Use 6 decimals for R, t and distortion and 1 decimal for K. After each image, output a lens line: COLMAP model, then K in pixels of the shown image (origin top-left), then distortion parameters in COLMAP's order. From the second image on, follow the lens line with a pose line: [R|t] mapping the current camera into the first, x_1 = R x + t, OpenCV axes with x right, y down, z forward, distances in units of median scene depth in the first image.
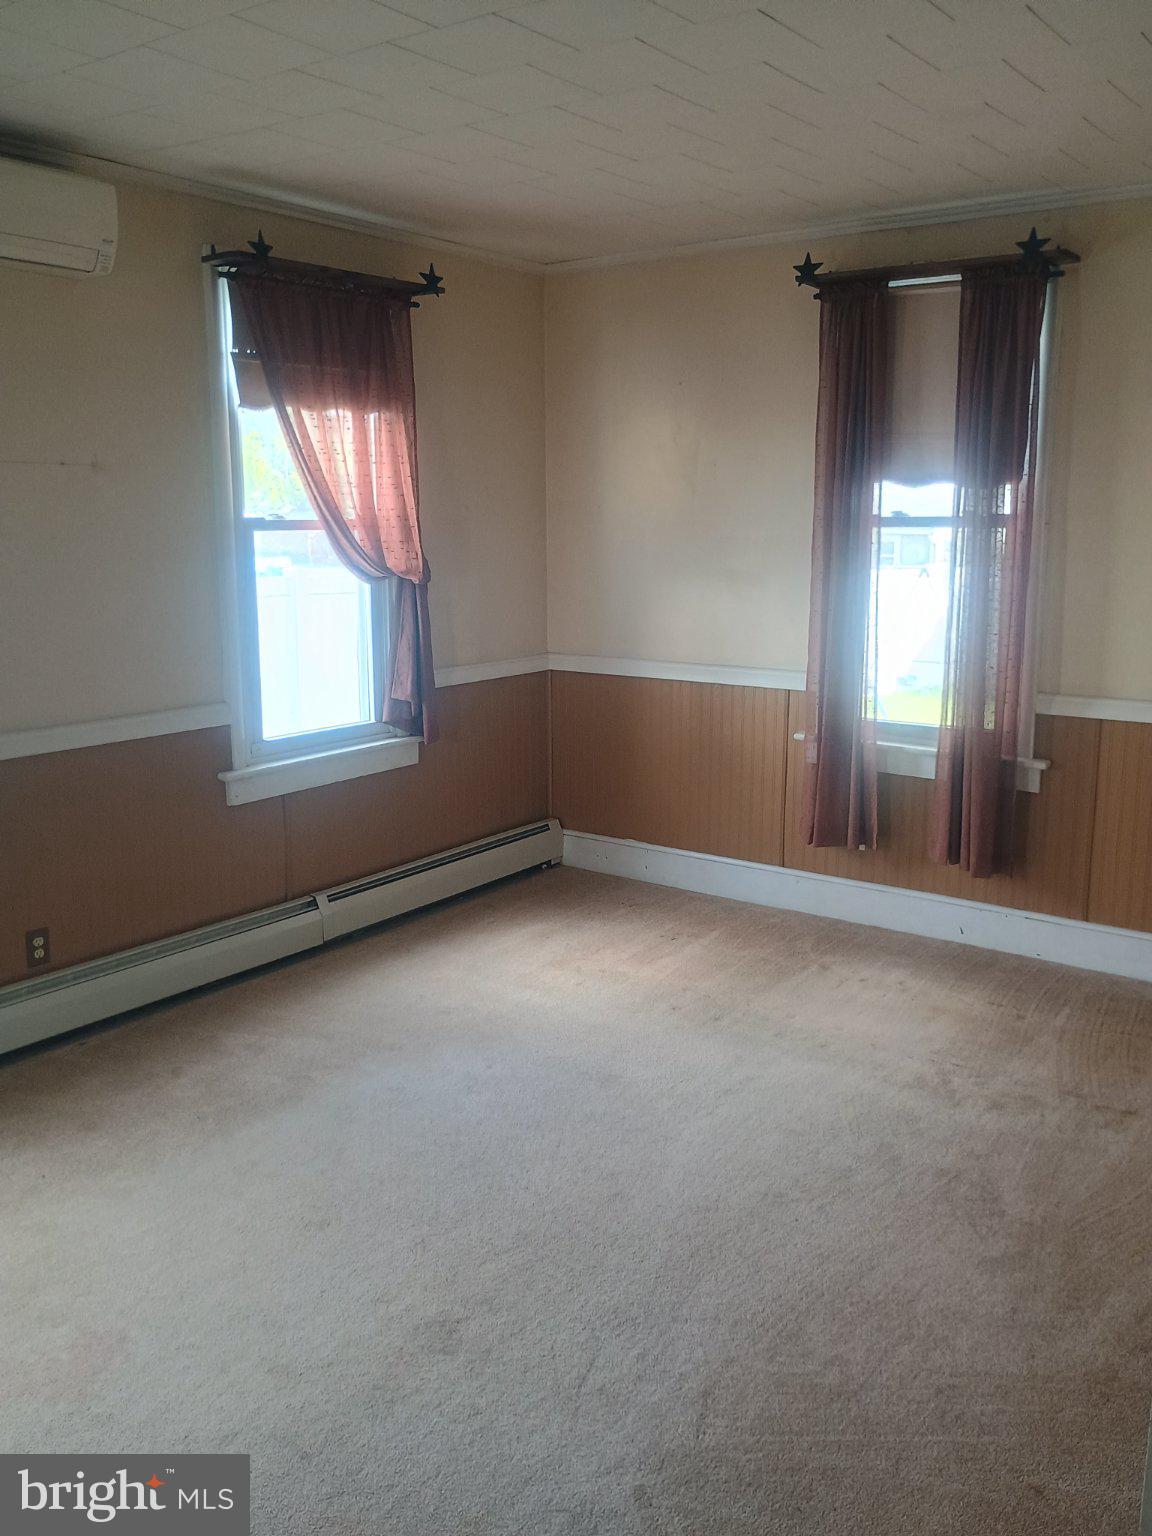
lens RADIAL K [[1336.6, 0, 587.0], [0, 1336.6, 758.7], [0, 0, 1]] dist [0.043642, -0.055226]
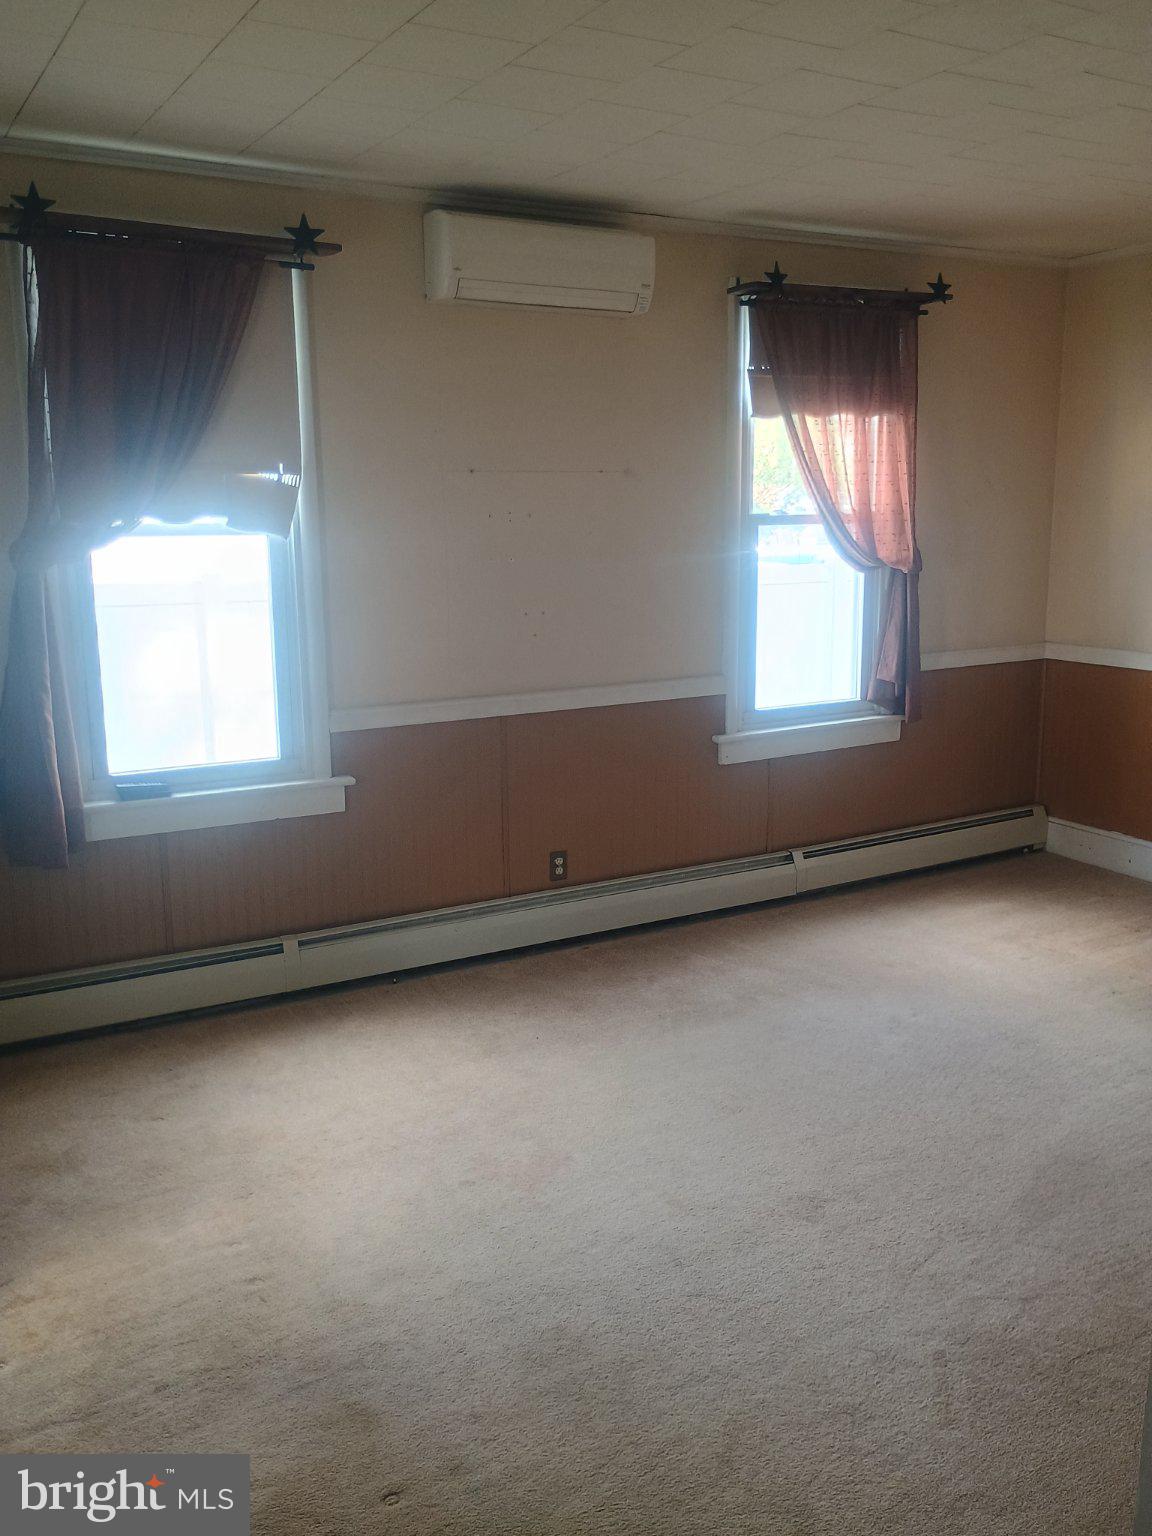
lens RADIAL K [[1336.6, 0, 577.2], [0, 1336.6, 766.1], [0, 0, 1]] dist [0.043642, -0.055226]
pose [[0.905985, 0.073167, -0.416939, 0.103690], [-0.066387, 0.997320, 0.030761, 0.009390], [0.418072, -0.000189, 0.908414, -0.099387]]
